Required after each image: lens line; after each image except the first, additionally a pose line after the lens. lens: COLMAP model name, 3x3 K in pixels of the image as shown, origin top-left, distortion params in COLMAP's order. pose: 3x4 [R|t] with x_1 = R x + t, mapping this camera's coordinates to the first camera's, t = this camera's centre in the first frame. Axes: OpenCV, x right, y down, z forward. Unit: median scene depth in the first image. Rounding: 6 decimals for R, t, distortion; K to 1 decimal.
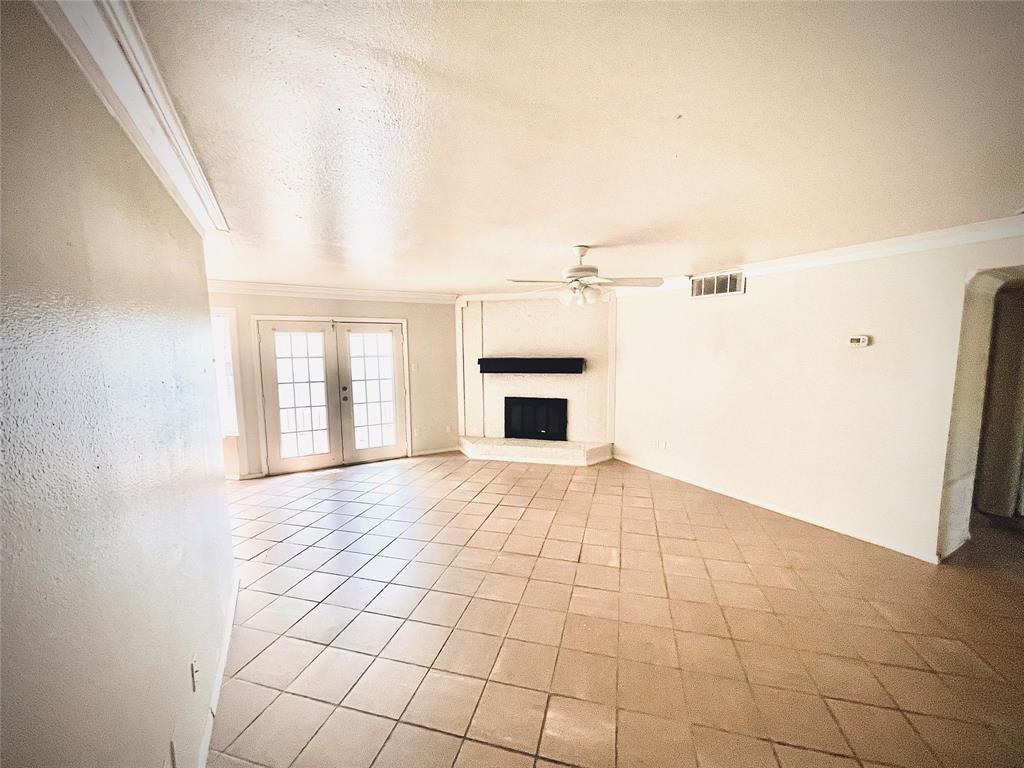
lens RADIAL K [[410.8, 0, 522.0], [0, 410.8, 387.4], [0, 0, 1]] dist [-0.001421, -0.000549]
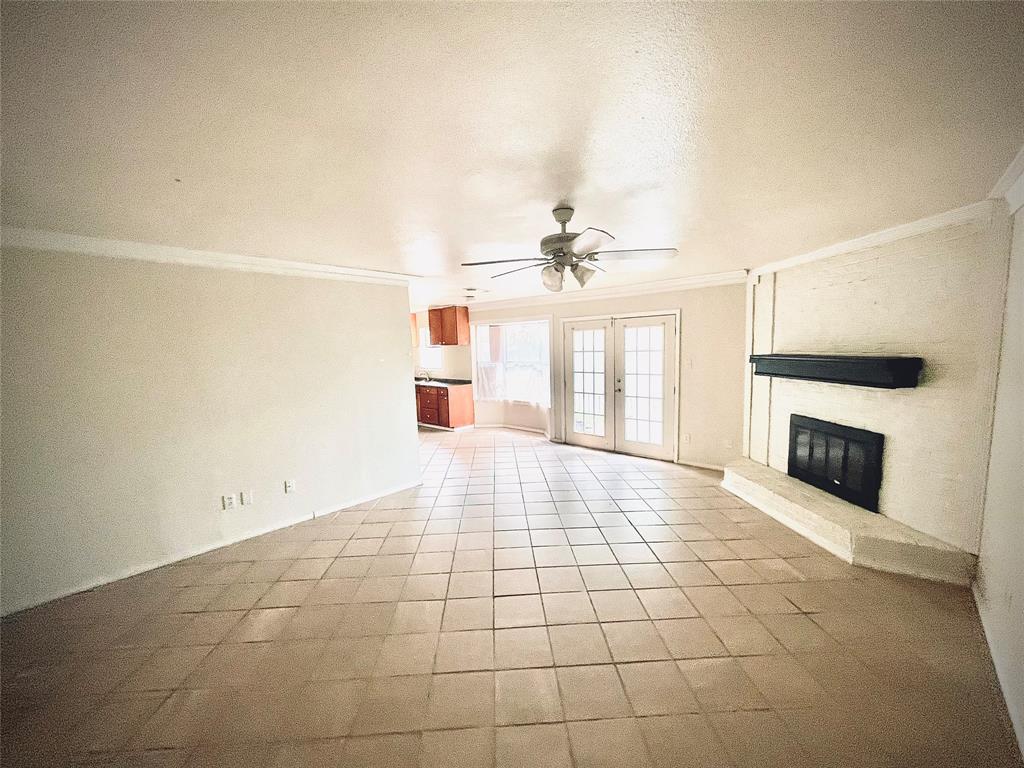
lens RADIAL K [[410.8, 0, 510.3], [0, 410.8, 386.0], [0, 0, 1]] dist [-0.001421, -0.000549]
pose [[0.284634, 0.088594, -0.954534, 0.500711], [-0.074568, 0.994750, 0.070091, -0.036823], [0.955732, 0.051227, 0.289746, 0.415472]]
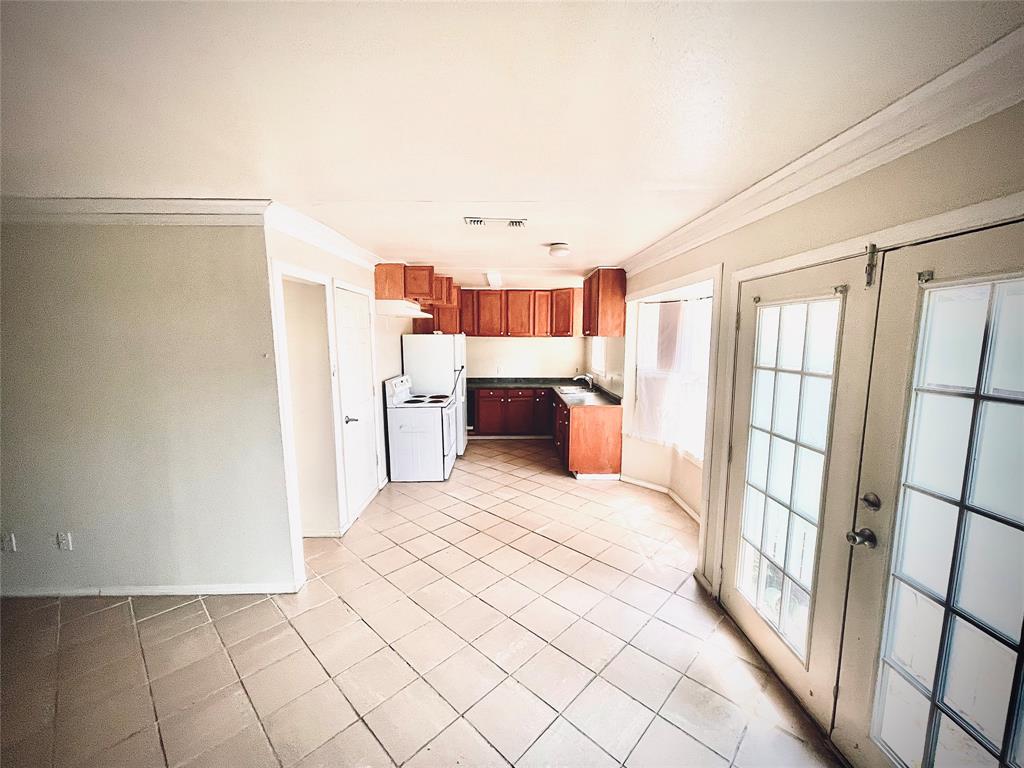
lens RADIAL K [[410.8, 0, 519.1], [0, 410.8, 387.7], [0, 0, 1]] dist [-0.001421, -0.000549]
pose [[-0.486774, 0.114675, -0.865968, -0.096229], [-0.088832, 0.979708, 0.179671, -0.096006], [0.869000, 0.164385, -0.466709, 0.899415]]
